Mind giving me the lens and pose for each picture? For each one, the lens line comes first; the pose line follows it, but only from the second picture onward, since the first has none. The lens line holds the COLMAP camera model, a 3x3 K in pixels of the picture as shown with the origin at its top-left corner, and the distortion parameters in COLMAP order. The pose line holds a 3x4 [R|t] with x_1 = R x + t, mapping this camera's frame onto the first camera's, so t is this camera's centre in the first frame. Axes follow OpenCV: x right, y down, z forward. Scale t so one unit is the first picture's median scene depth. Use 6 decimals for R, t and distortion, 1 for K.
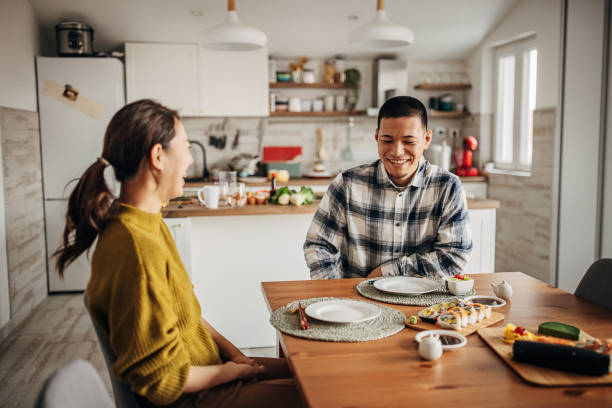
lens RADIAL K [[621.4, 0, 306.0], [0, 621.4, 204.0], [0, 0, 1]] dist [-0.002077, -0.027883]
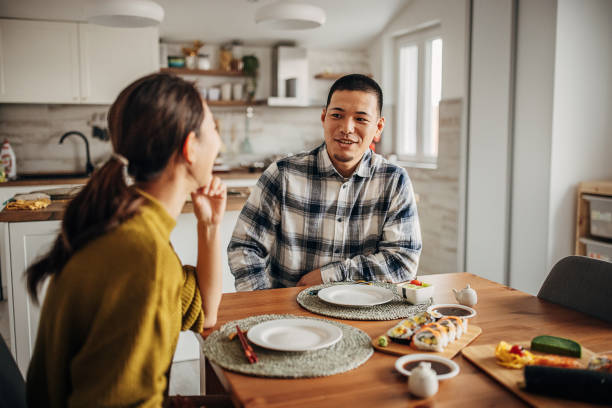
lens RADIAL K [[617.7, 0, 301.3], [0, 617.7, 203.5], [0, 0, 1]] dist [-0.007033, -0.010417]
pose [[0.983348, -0.016725, 0.180963, -0.025552], [0.015541, 0.999848, 0.007959, -0.000336], [-0.181068, -0.005015, 0.983458, 0.078166]]
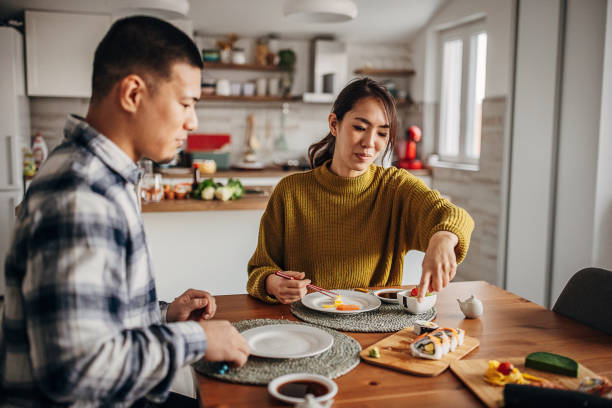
lens RADIAL K [[642.6, 0, 304.8], [0, 642.6, 204.4], [0, 0, 1]] dist [-0.005589, 0.000524]
pose [[0.994322, 0.005351, 0.106275, 0.002152], [-0.006532, 0.999921, 0.010768, -0.002049], [-0.106209, -0.011401, 0.994278, 0.071388]]
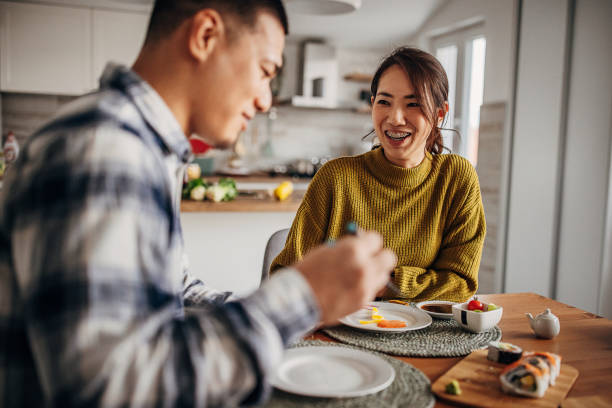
lens RADIAL K [[617.7, 0, 301.3], [0, 617.7, 203.5], [0, 0, 1]] dist [-0.007033, -0.010417]
pose [[0.988710, 0.022659, 0.148117, -0.015664], [-0.020403, 0.999652, -0.016727, 0.010905], [-0.148444, 0.013516, 0.988828, 0.157055]]
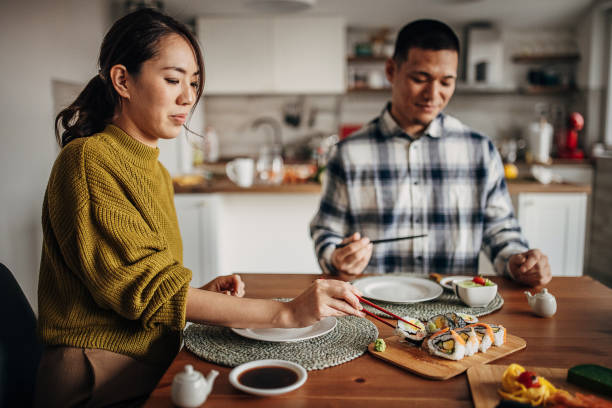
lens RADIAL K [[594.1, 0, 306.0], [0, 594.1, 204.0], [0, 0, 1]] dist [-0.007985, -0.002371]
pose [[0.978596, 0.028791, -0.203767, 0.077231], [-0.024661, 0.999436, 0.022777, 0.008355], [0.204308, -0.017264, 0.978754, 0.123468]]
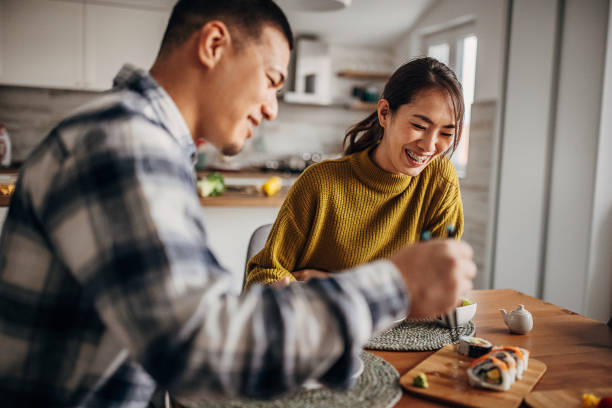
lens RADIAL K [[617.7, 0, 301.3], [0, 617.7, 203.5], [0, 0, 1]] dist [-0.007033, -0.010417]
pose [[0.987495, 0.031243, 0.154526, -0.008347], [-0.029966, 0.999495, -0.010589, 0.011173], [-0.154779, 0.005826, 0.987932, 0.153042]]
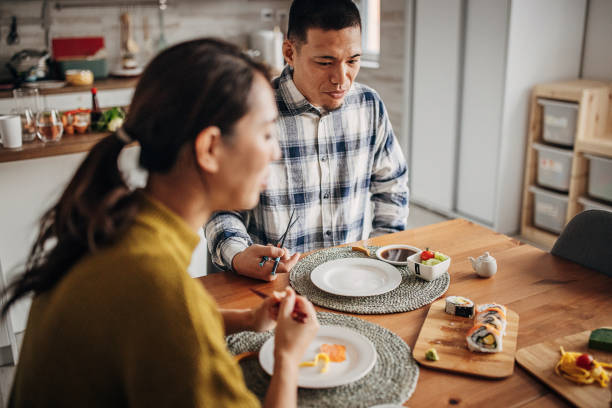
lens RADIAL K [[634.9, 0, 306.0], [0, 634.9, 204.0], [0, 0, 1]] dist [-0.076244, 0.138131]
pose [[0.940556, -0.110603, 0.321126, -0.052628], [0.045621, 0.978064, 0.203247, -0.041096], [-0.336562, -0.176515, 0.924970, 0.149322]]
